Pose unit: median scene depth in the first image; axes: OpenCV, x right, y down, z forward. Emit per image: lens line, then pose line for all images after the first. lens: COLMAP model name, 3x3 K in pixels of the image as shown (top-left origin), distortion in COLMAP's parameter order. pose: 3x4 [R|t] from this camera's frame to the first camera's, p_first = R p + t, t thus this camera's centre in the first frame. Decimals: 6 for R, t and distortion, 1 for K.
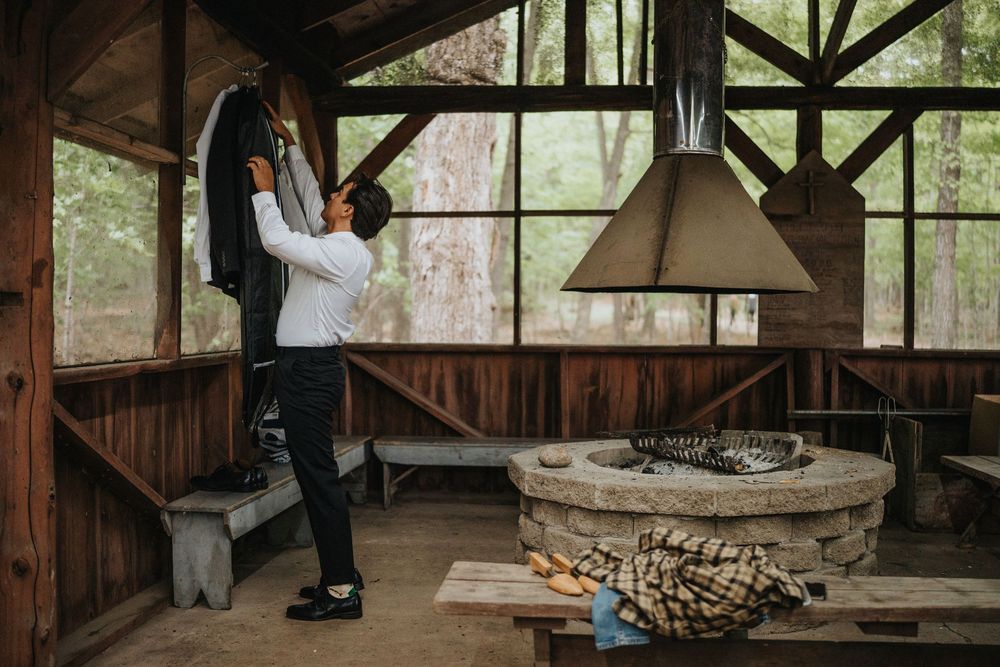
lens RADIAL K [[1045.4, 0, 500.0], [0, 1045.4, 333.5], [0, 0, 1]] dist [-0.155806, 0.283527]
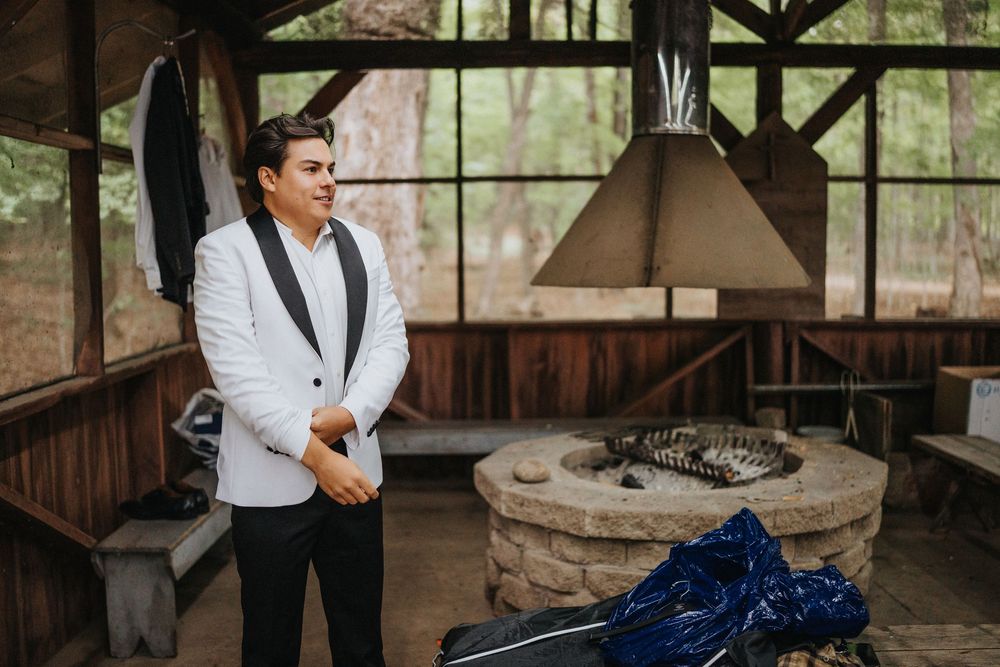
lens RADIAL K [[1045.4, 0, 500.0], [0, 1045.4, 333.5], [0, 0, 1]] dist [-0.155806, 0.283527]
pose [[0.995133, -0.023568, 0.095682, -0.049828], [0.016868, 0.997388, 0.070231, -0.055547], [-0.097087, -0.068275, 0.992931, 0.090264]]
